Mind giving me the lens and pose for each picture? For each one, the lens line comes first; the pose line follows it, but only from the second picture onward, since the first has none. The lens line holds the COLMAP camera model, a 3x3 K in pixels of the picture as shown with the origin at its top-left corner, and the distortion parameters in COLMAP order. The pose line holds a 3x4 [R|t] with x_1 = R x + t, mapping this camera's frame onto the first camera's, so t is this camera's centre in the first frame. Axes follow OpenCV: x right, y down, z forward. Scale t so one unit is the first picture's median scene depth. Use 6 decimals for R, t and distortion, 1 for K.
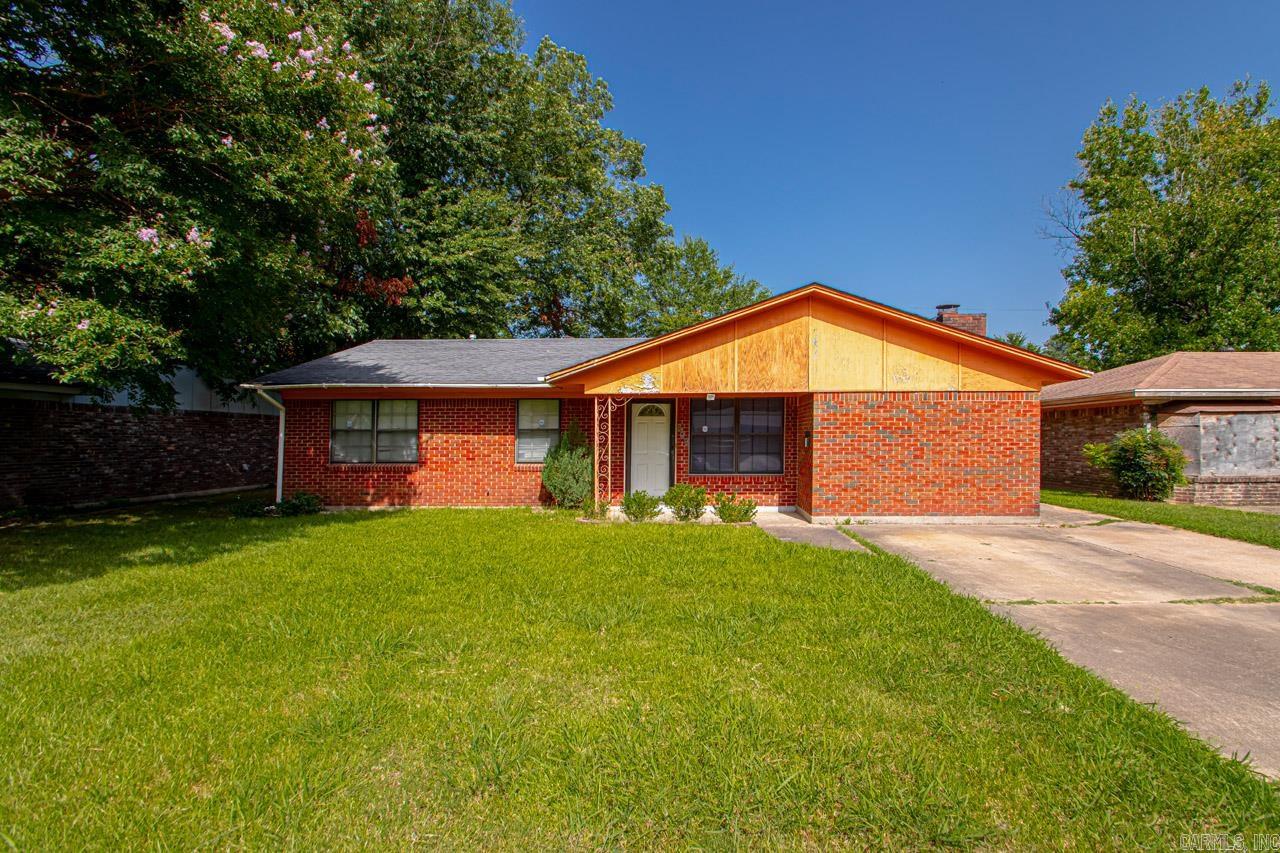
lens RADIAL K [[733.0, 0, 587.7], [0, 733.0, 426.6], [0, 0, 1]] dist [0.014424, -0.026109]
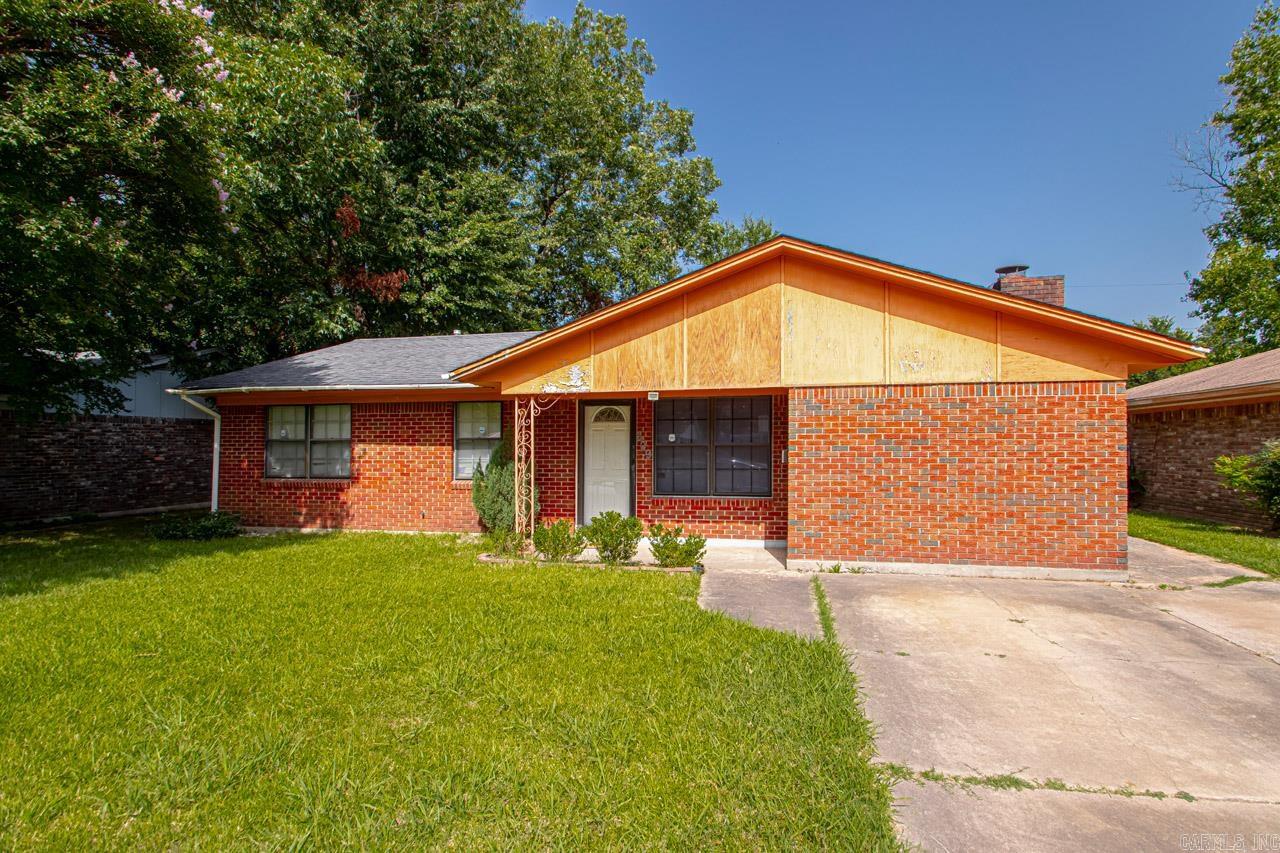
lens RADIAL K [[733.0, 0, 587.7], [0, 733.0, 426.6], [0, 0, 1]] dist [0.014424, -0.026109]
pose [[0.987863, -0.006640, -0.155186, 0.185135], [0.005663, 0.999961, -0.006735, -0.003743], [0.155225, 0.005775, 0.987862, 0.211058]]
